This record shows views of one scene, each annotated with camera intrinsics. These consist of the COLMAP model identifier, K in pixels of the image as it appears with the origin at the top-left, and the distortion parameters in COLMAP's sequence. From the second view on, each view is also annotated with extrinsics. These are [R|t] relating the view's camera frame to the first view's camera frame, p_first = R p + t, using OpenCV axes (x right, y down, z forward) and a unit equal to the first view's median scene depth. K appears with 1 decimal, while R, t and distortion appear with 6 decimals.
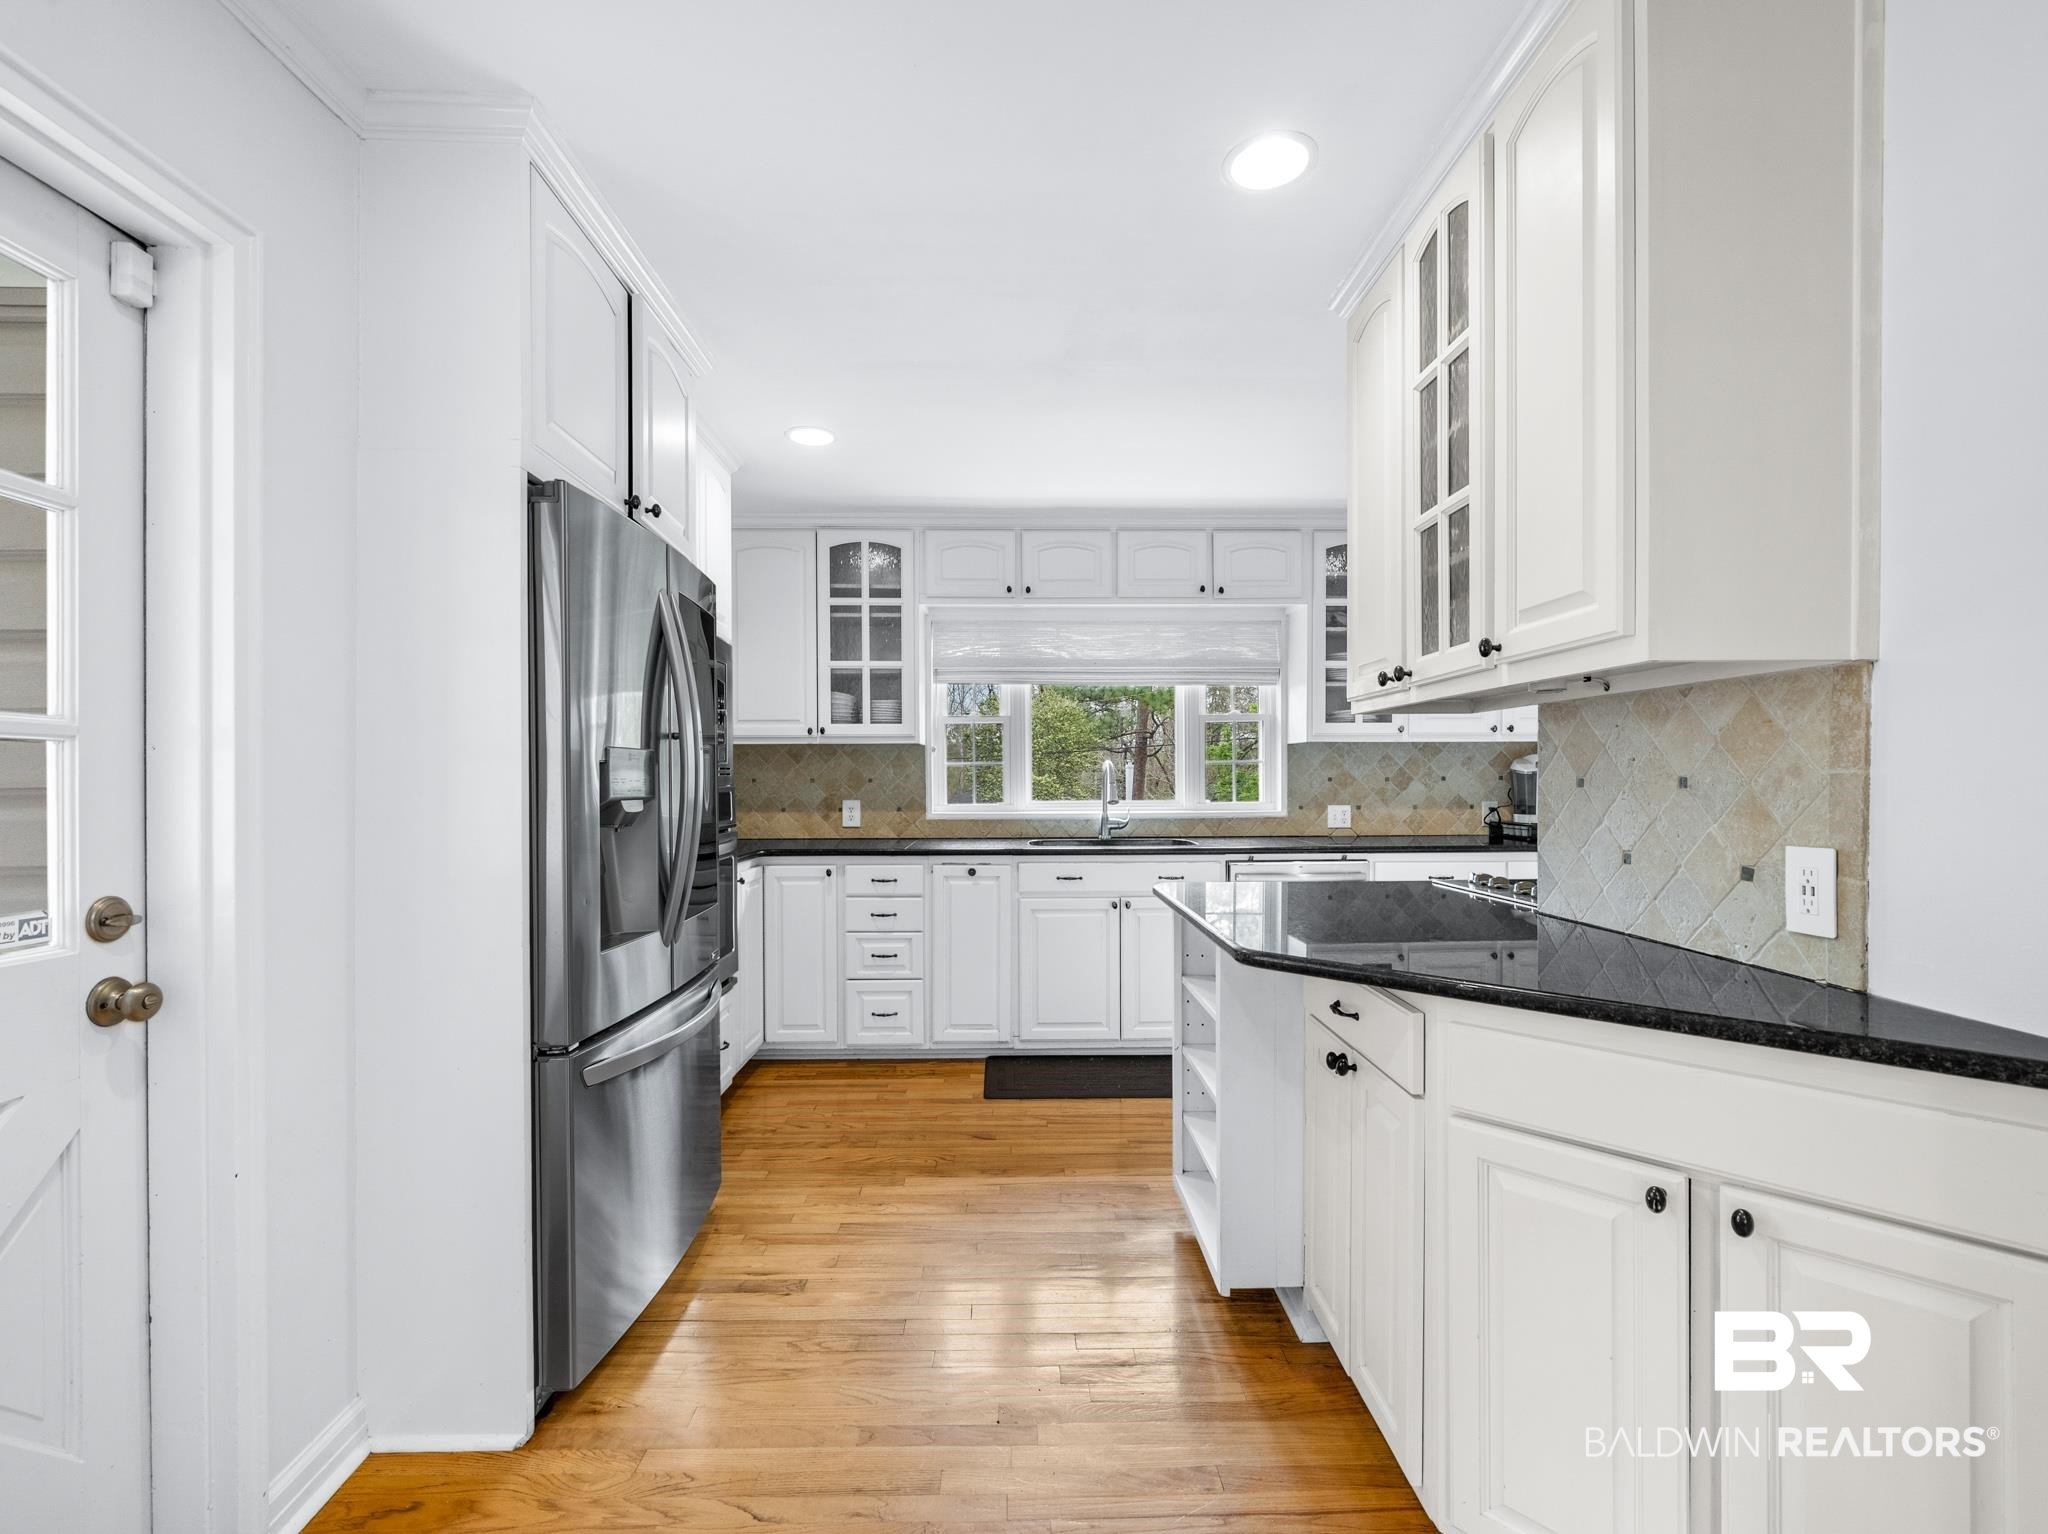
lens RADIAL K [[922.0, 0, 1027.4], [0, 922.0, 784.1], [0, 0, 1]] dist [0.004730, 0.000859]
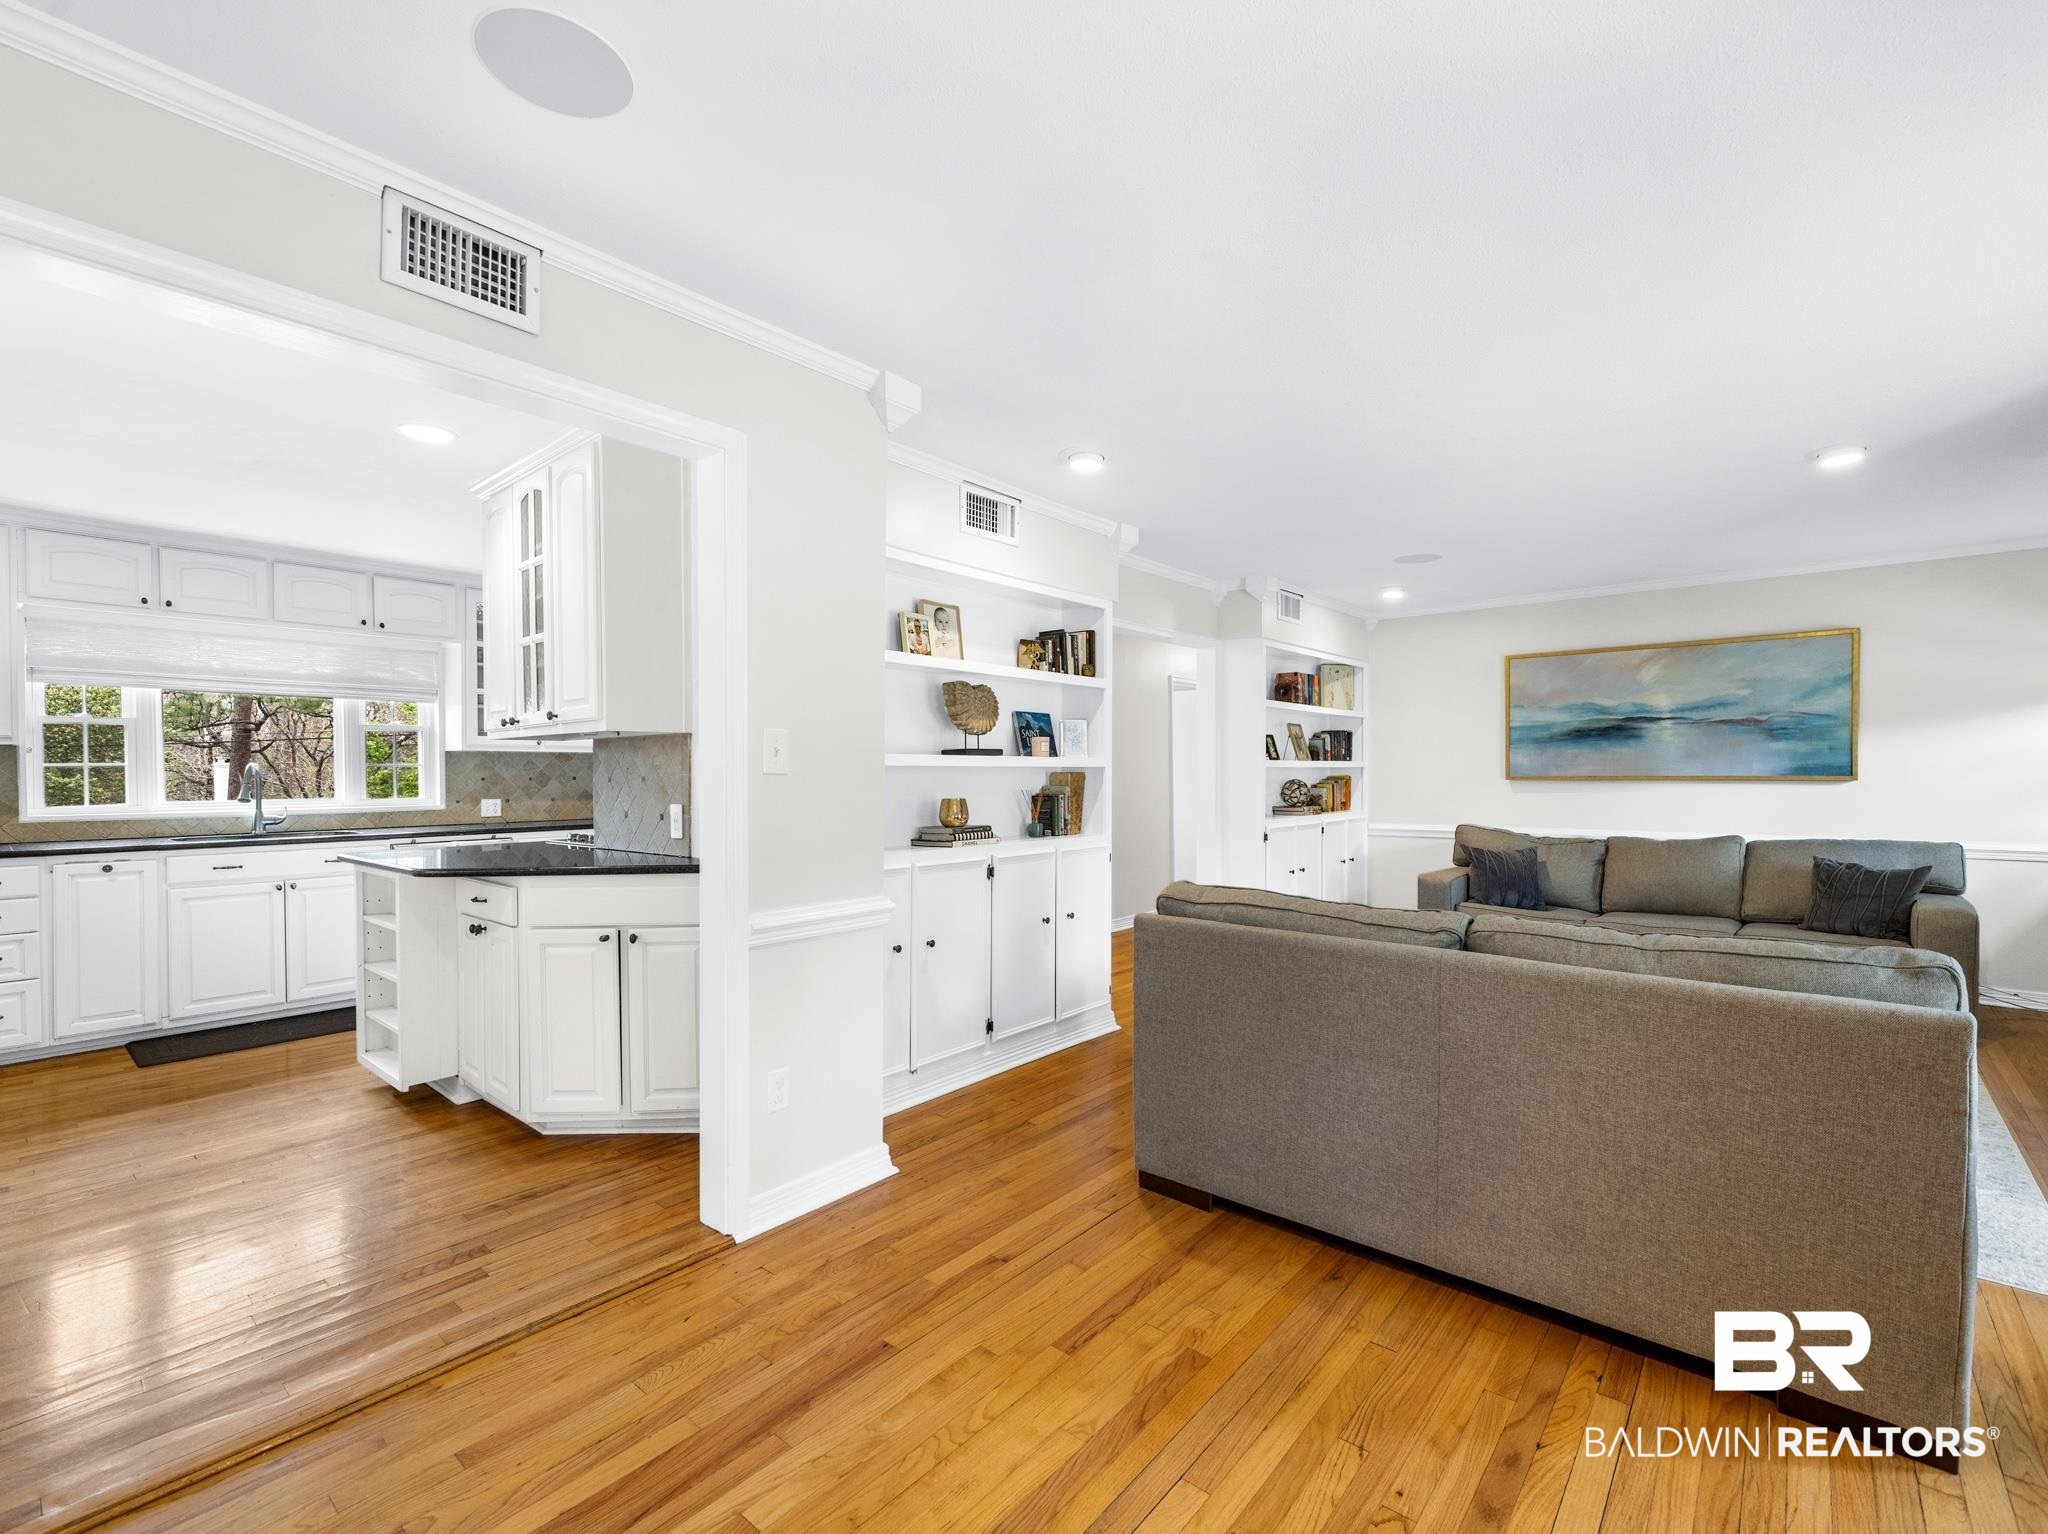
lens RADIAL K [[922.0, 0, 1006.4], [0, 922.0, 783.9], [0, 0, 1]] dist [0.004730, 0.000859]
pose [[0.682507, -0.009237, 0.730820, -0.125277], [0.009356, 0.999949, 0.003902, 0.003747], [-0.730819, 0.004174, 0.682559, -0.451214]]
